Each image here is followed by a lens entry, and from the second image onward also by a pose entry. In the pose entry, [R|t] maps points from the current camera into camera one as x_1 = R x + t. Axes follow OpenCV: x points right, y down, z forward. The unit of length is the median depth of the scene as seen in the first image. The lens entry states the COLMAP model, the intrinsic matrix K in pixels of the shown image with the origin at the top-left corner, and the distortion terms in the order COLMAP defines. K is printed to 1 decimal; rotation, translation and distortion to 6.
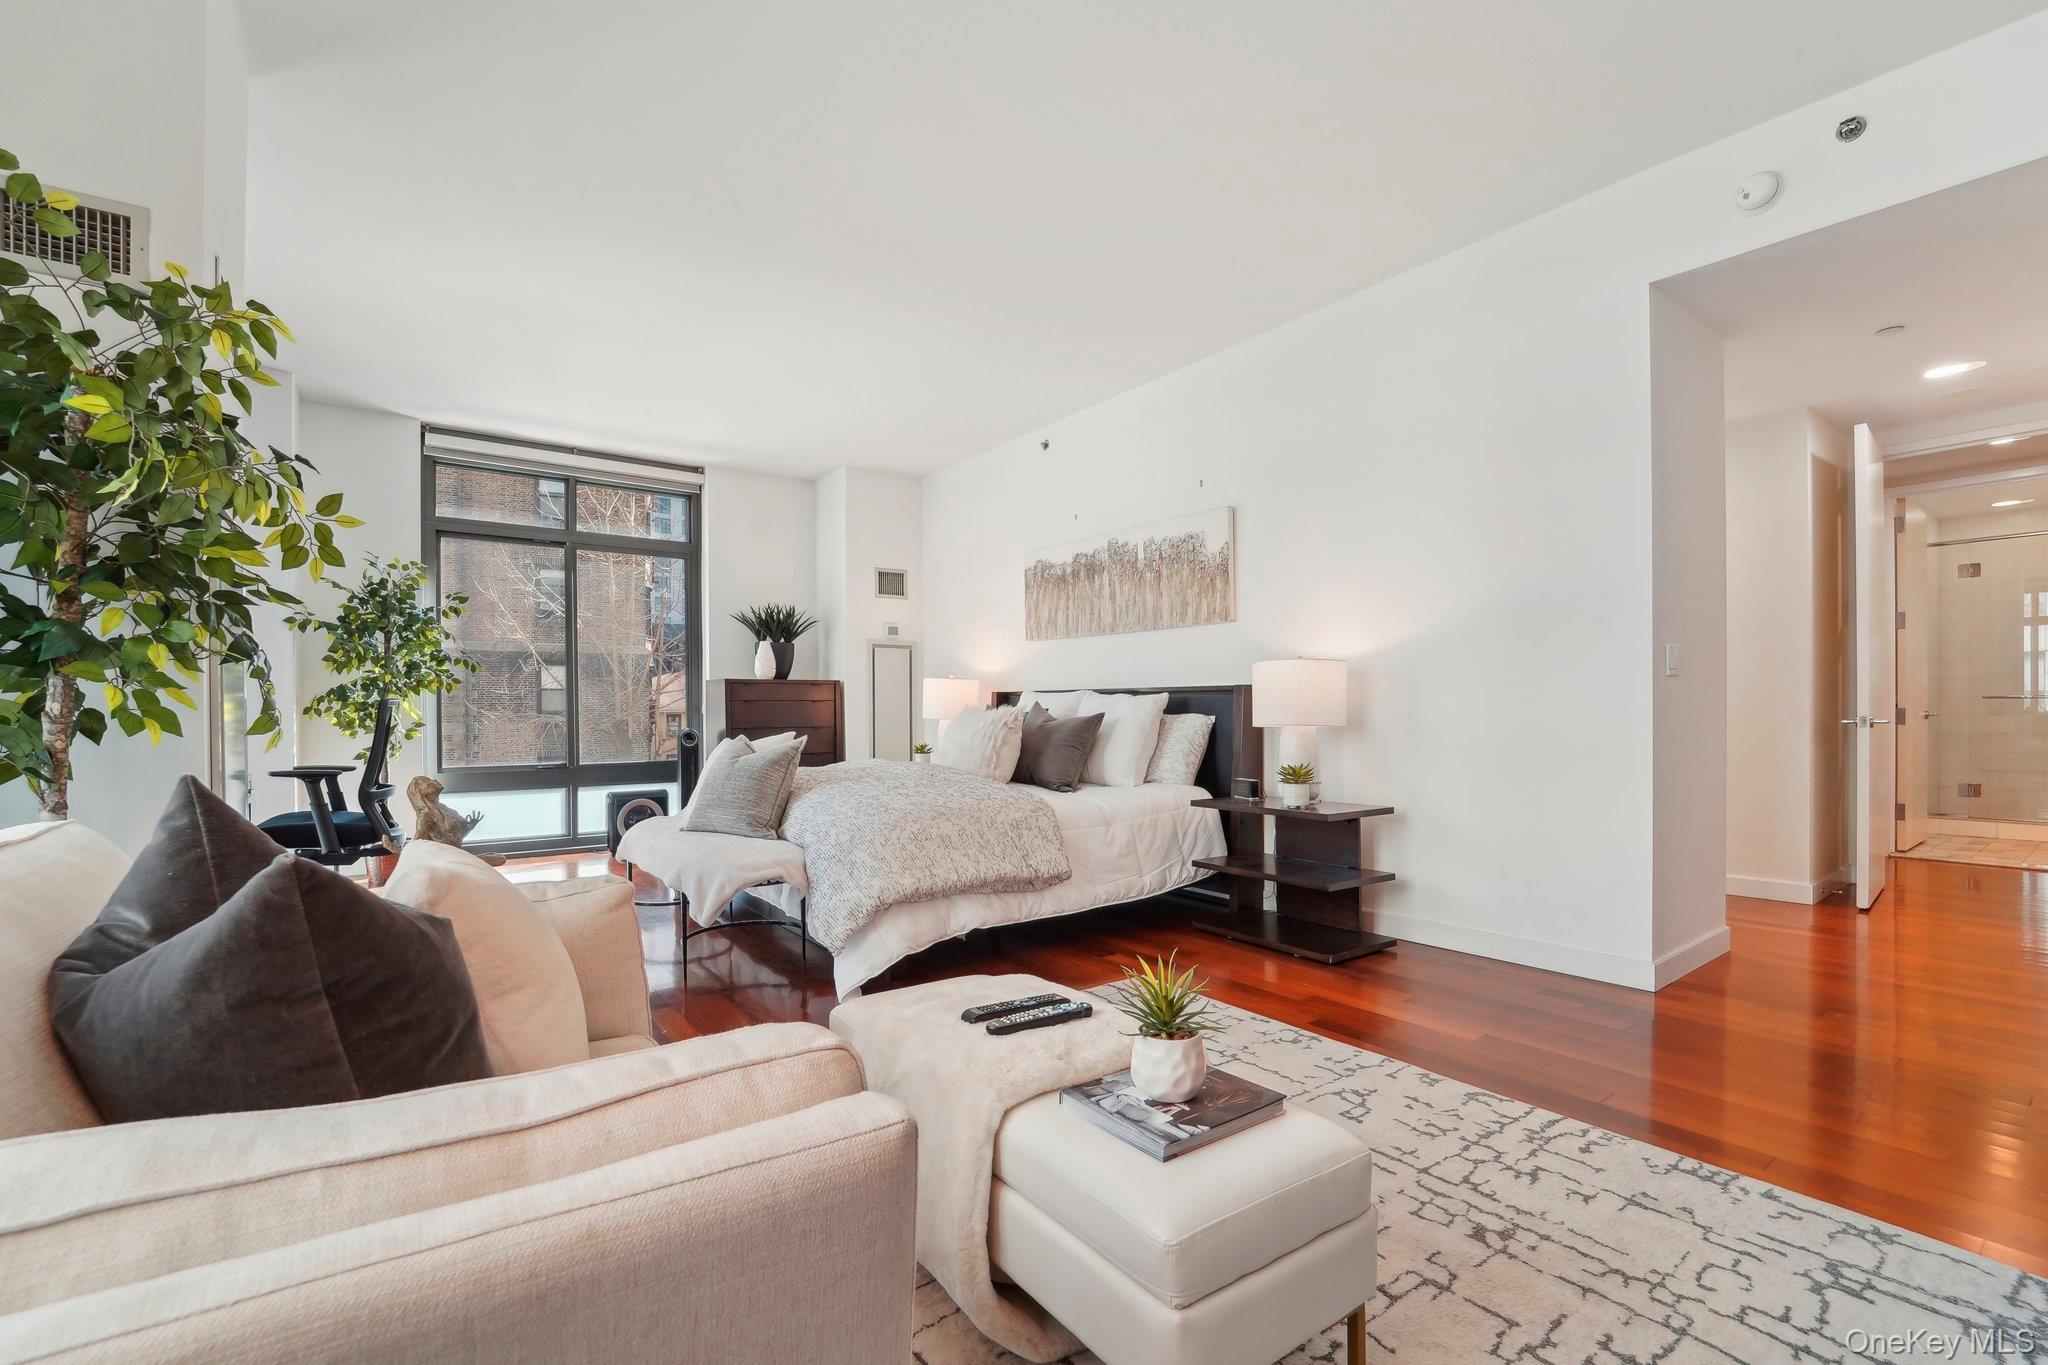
lens RADIAL K [[861.2, 0, 1022.8], [0, 861.2, 709.1], [0, 0, 1]] dist [-0.015440, 0.000033]
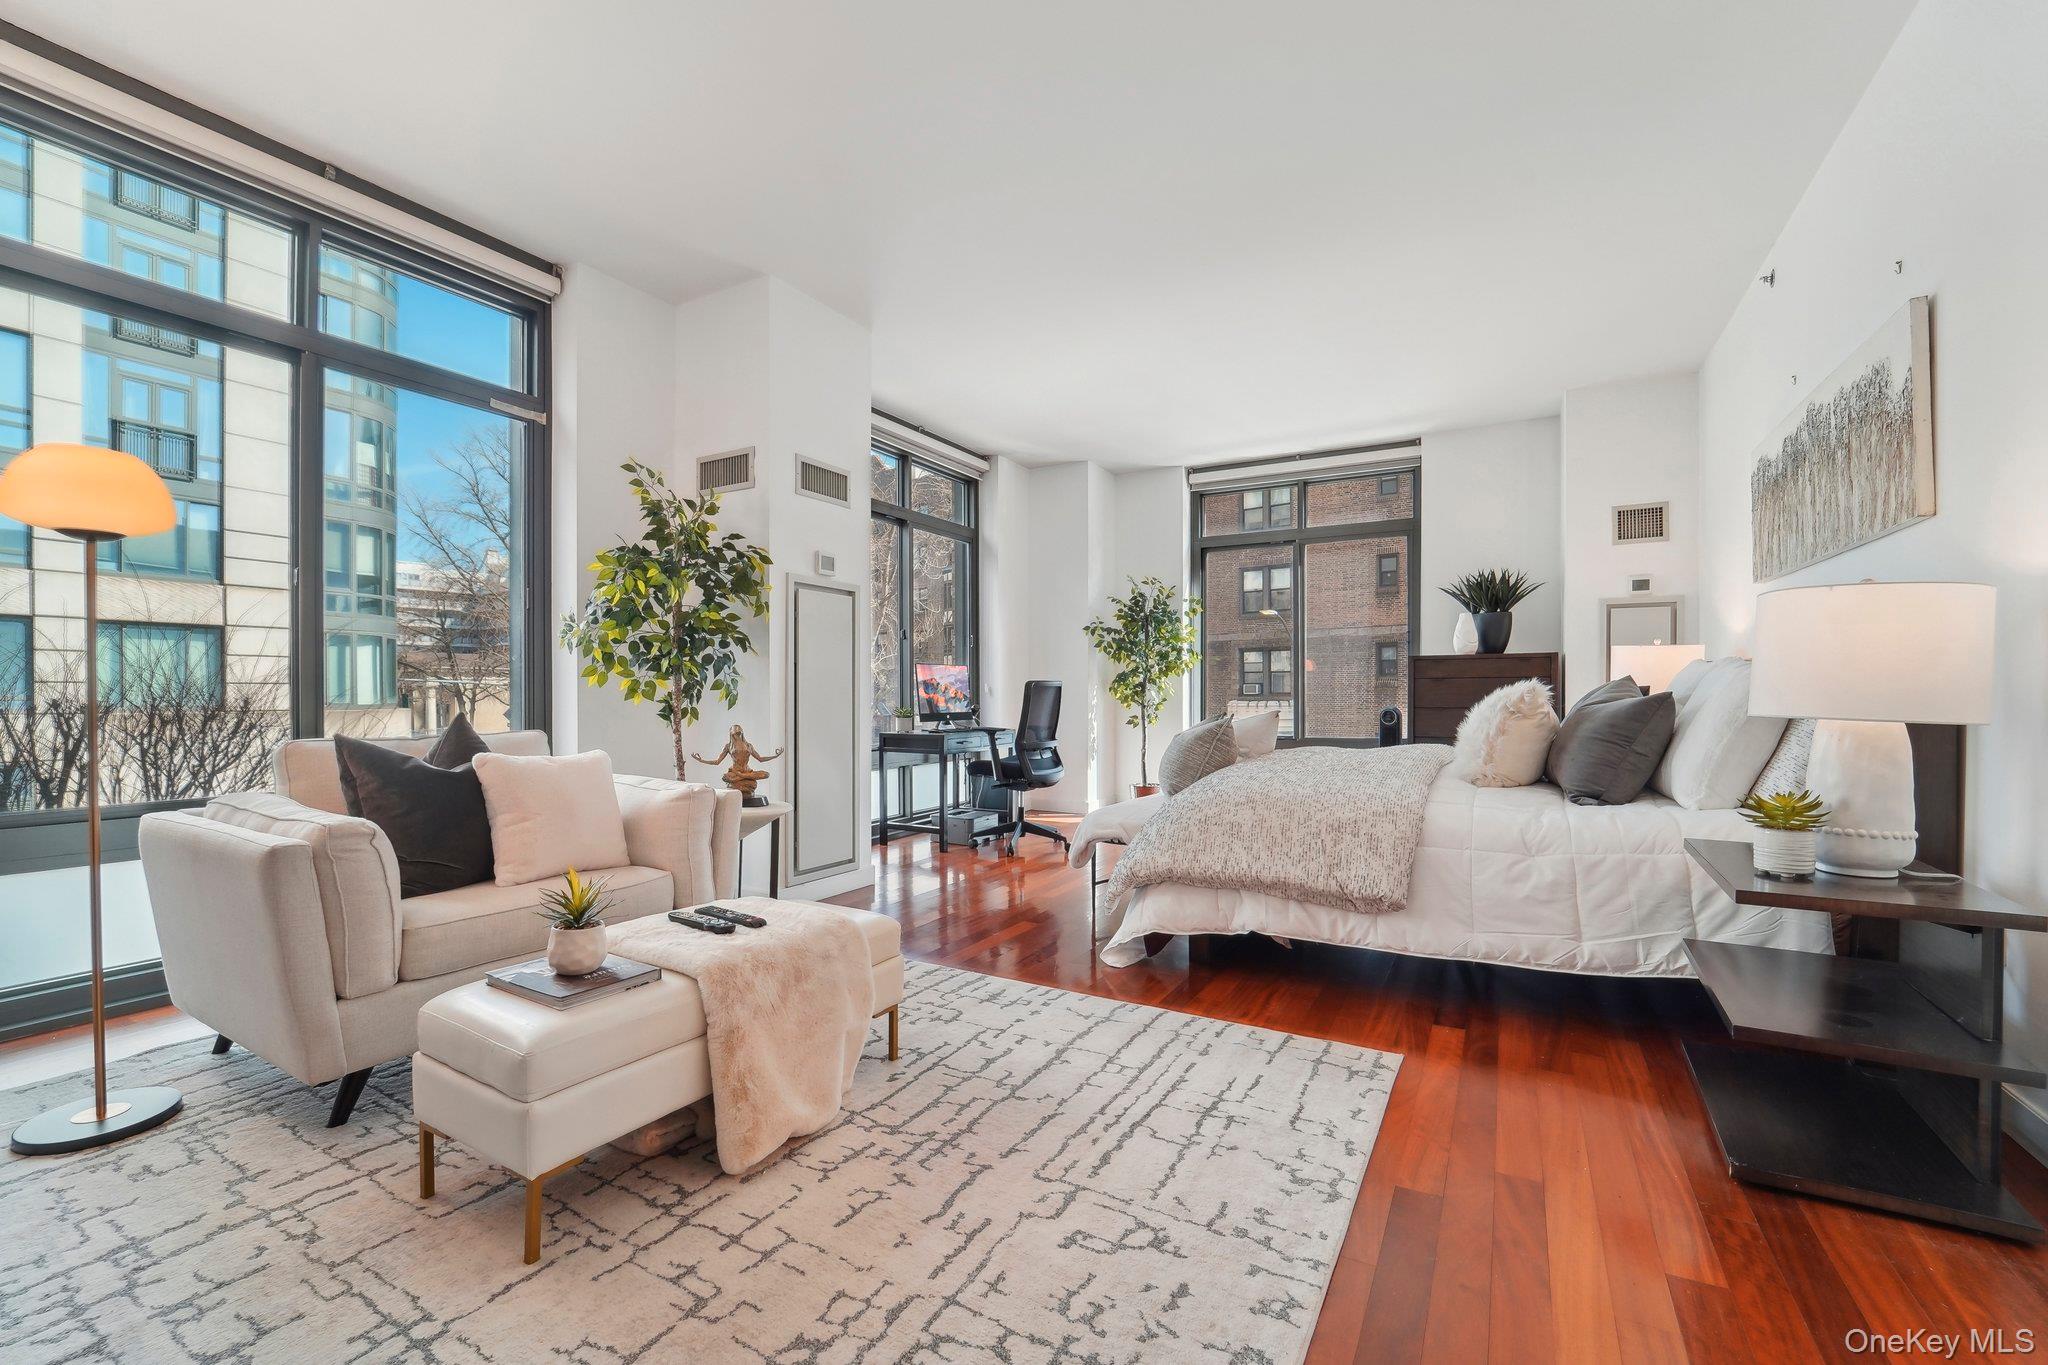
lens RADIAL K [[841.0, 0, 1019.7], [0, 841.0, 689.4], [0, 0, 1]] dist [-0.017123, -0.000038]
pose [[0.424058, 0.000430, -0.905635, 0.414674], [0.001897, 0.999997, 0.001363, 0.000190], [0.905633, -0.002296, 0.424056, 0.266230]]
